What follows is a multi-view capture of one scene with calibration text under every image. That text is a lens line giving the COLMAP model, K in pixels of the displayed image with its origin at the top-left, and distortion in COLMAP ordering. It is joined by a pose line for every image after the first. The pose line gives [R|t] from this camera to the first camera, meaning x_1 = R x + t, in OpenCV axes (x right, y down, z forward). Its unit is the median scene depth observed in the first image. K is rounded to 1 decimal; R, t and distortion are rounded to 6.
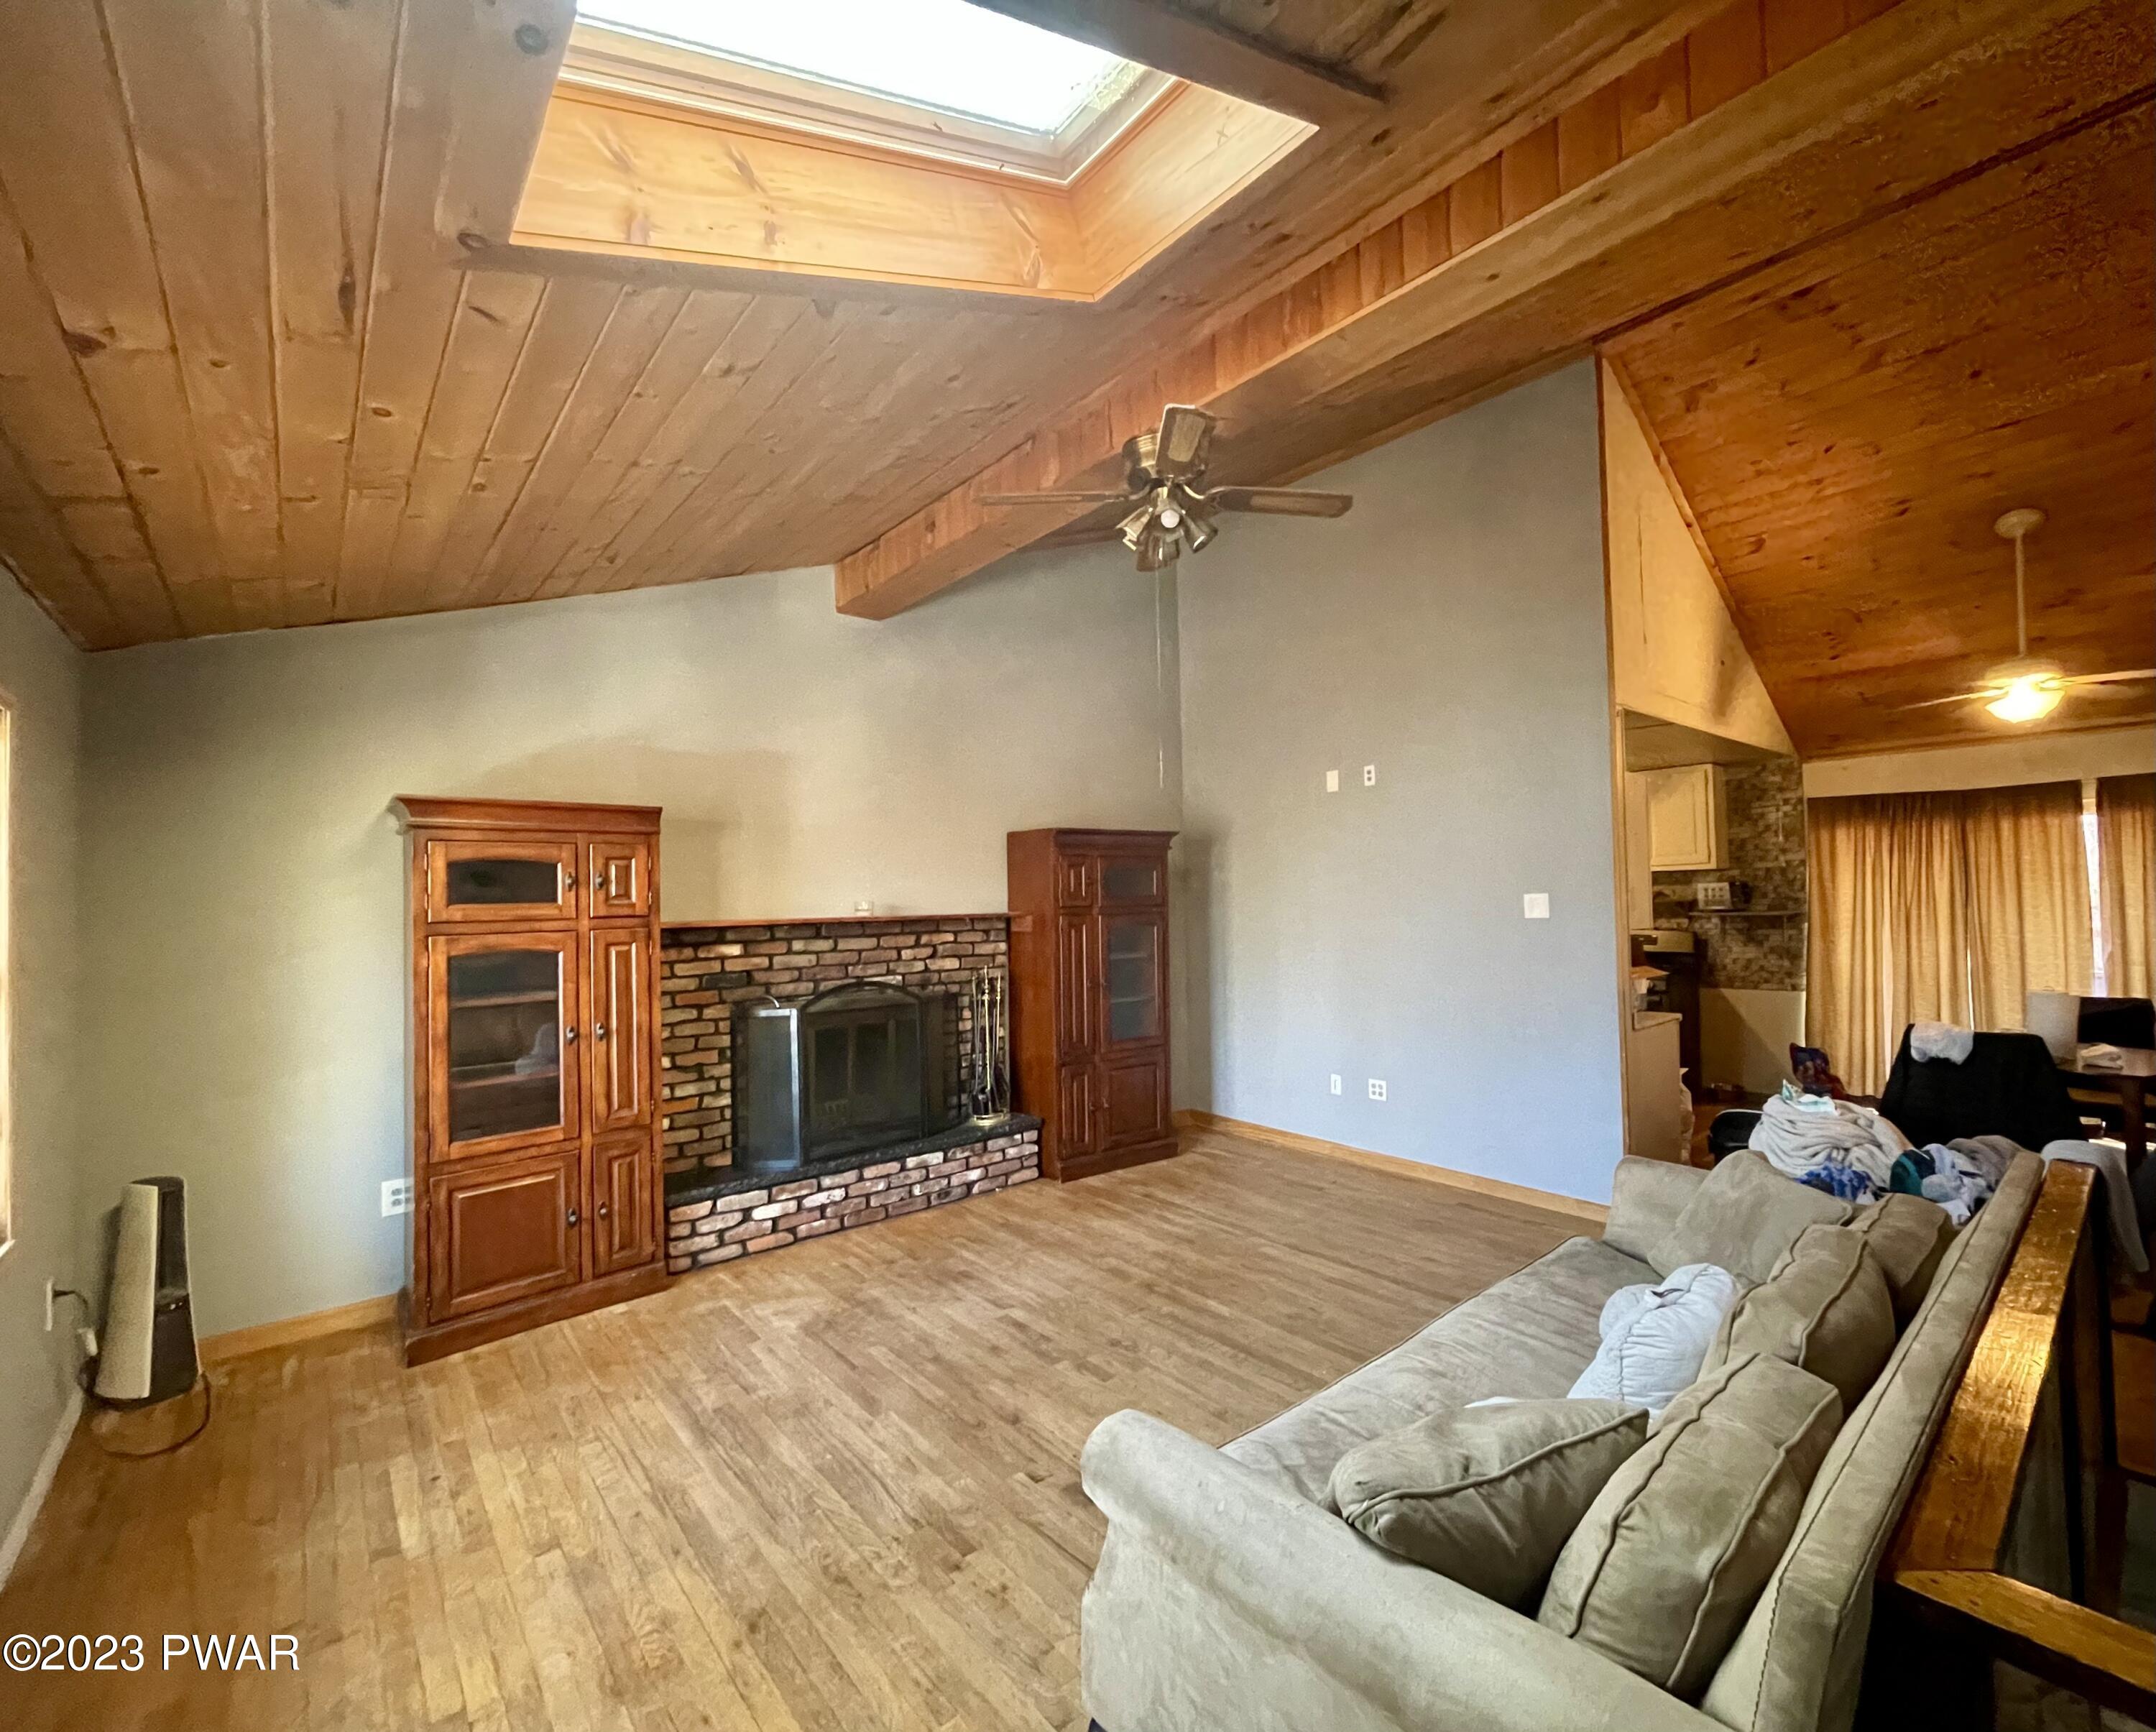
lens RADIAL K [[933.7, 0, 1143.5], [0, 933.7, 873.6], [0, 0, 1]] dist [-0.001357, -0.000259]
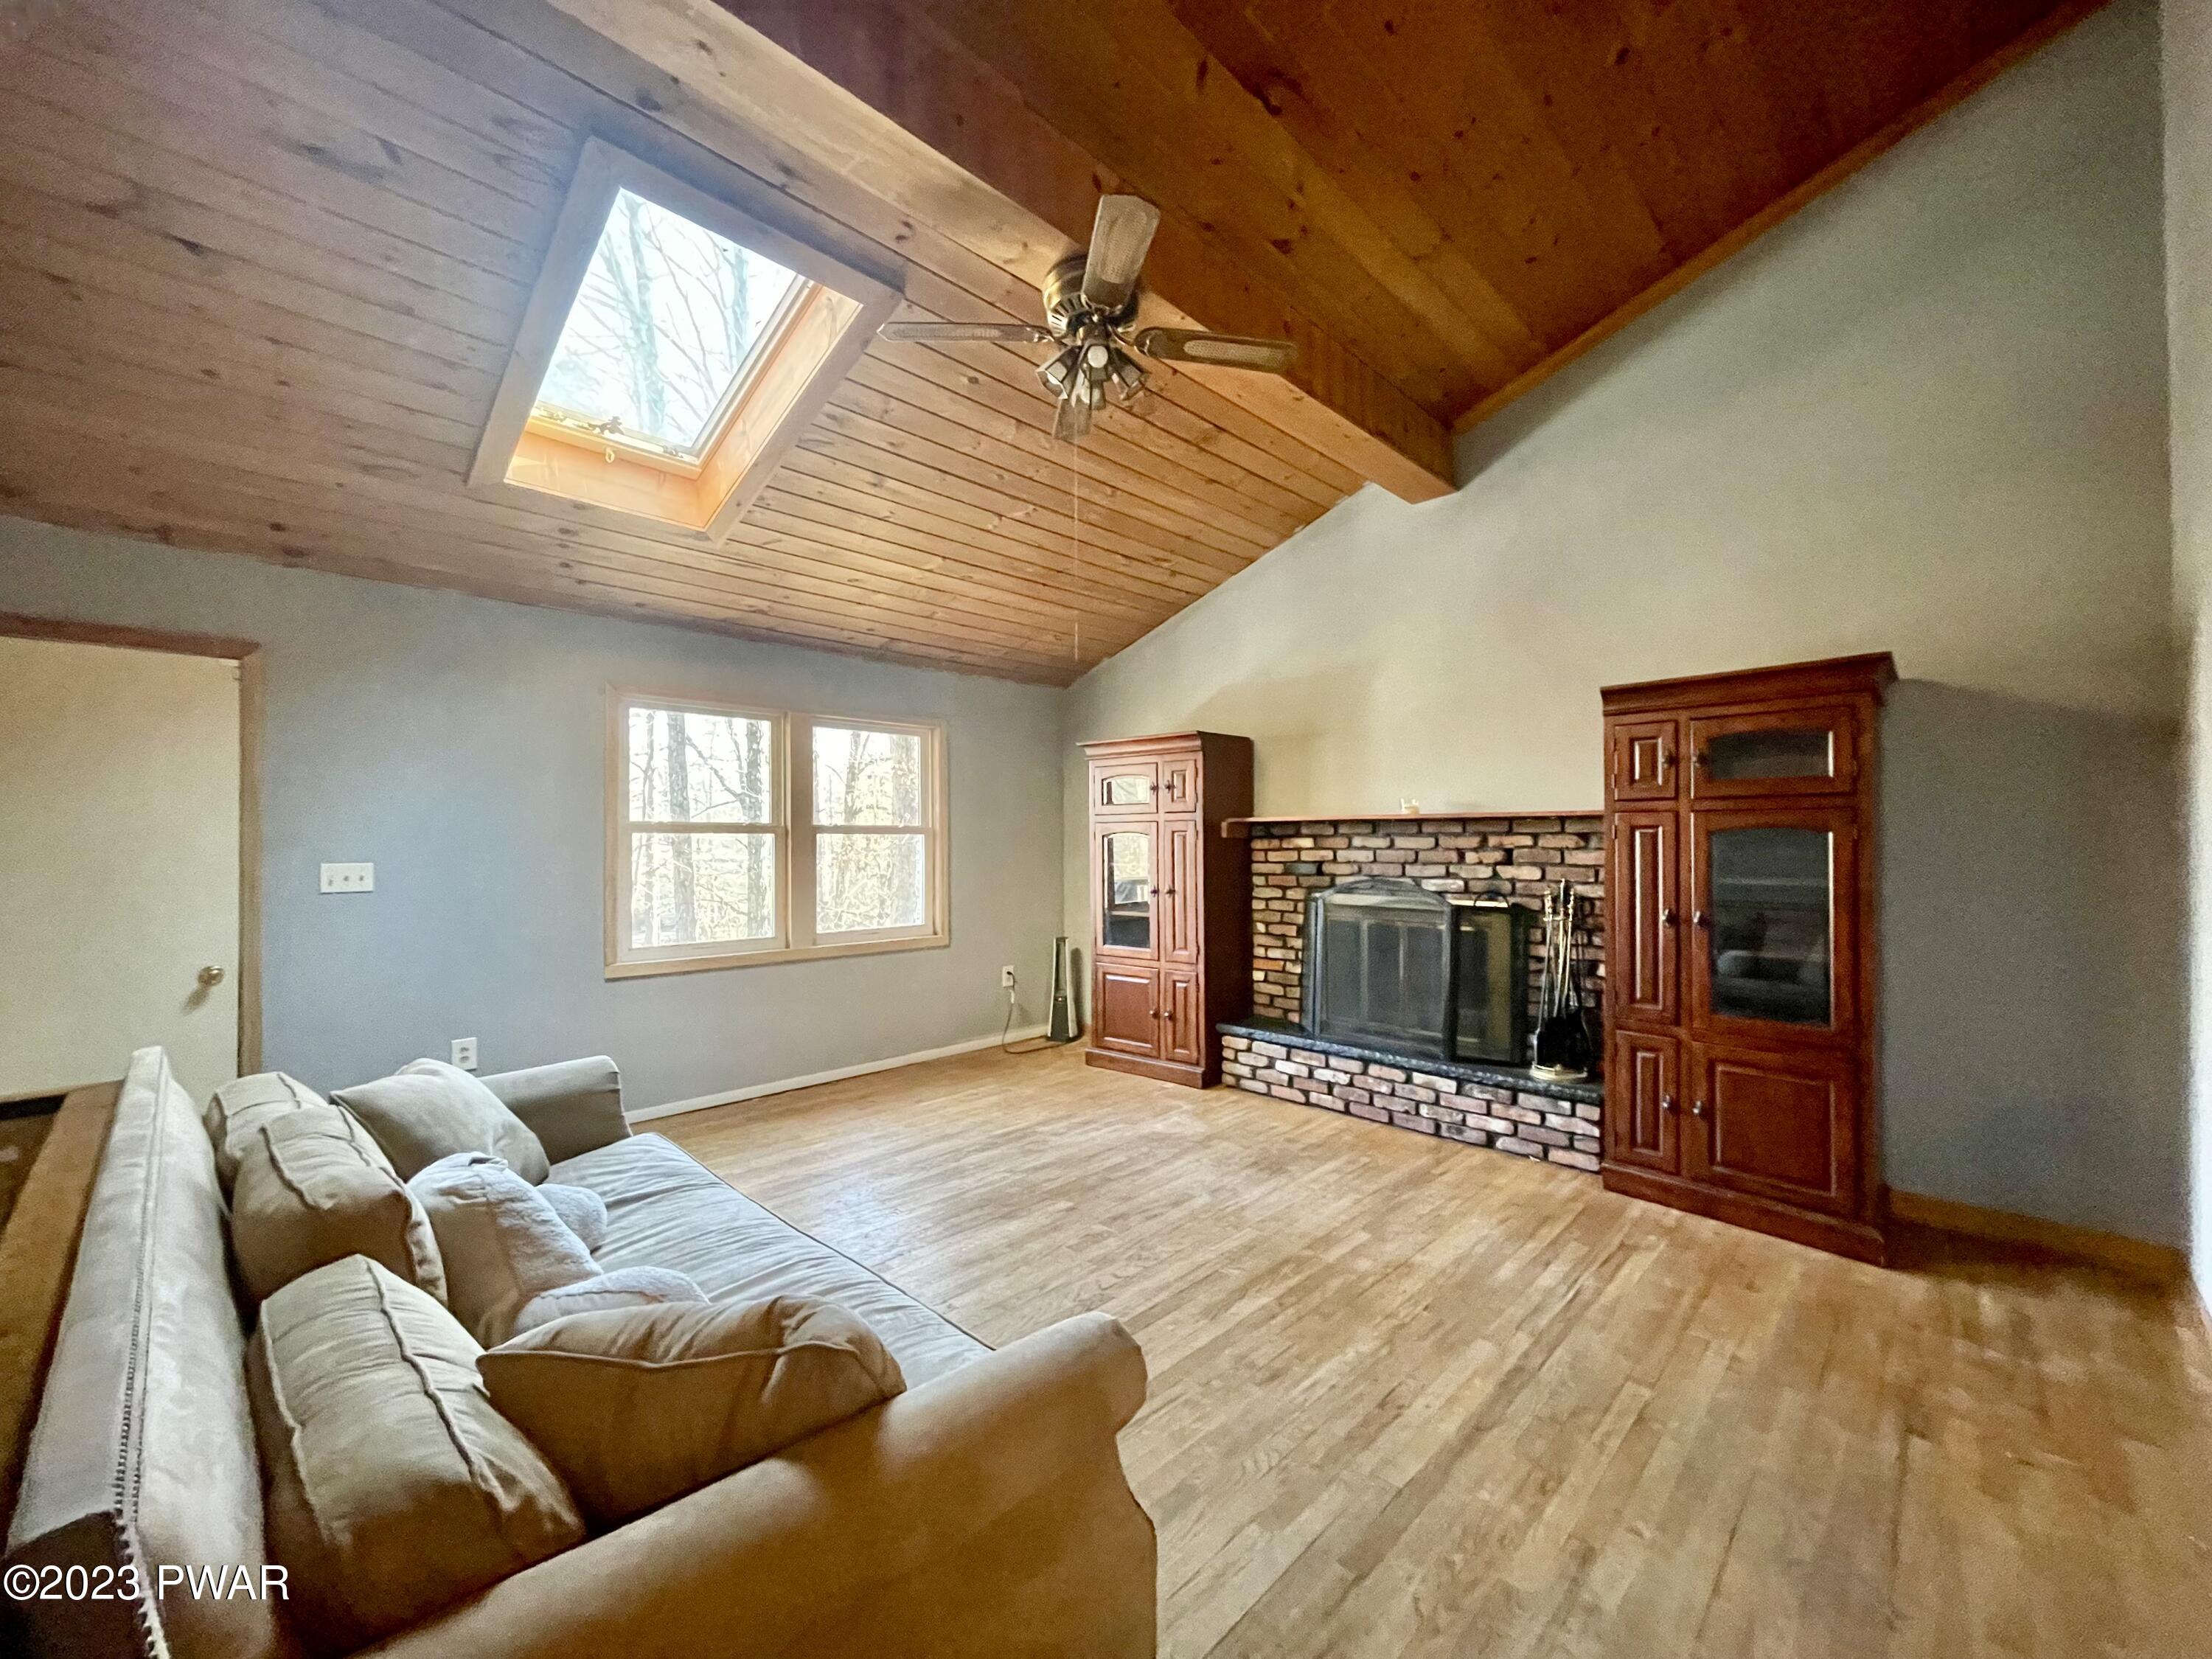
lens RADIAL K [[890.5, 0, 1106.0], [0, 890.5, 829.5], [0, 0, 1]] dist [0.001821, 0.000050]
pose [[0.063098, 0.008316, -0.997973, 0.649652], [0.027256, 0.999578, 0.010052, 0.047422], [0.997635, -0.027835, 0.062845, 0.678738]]
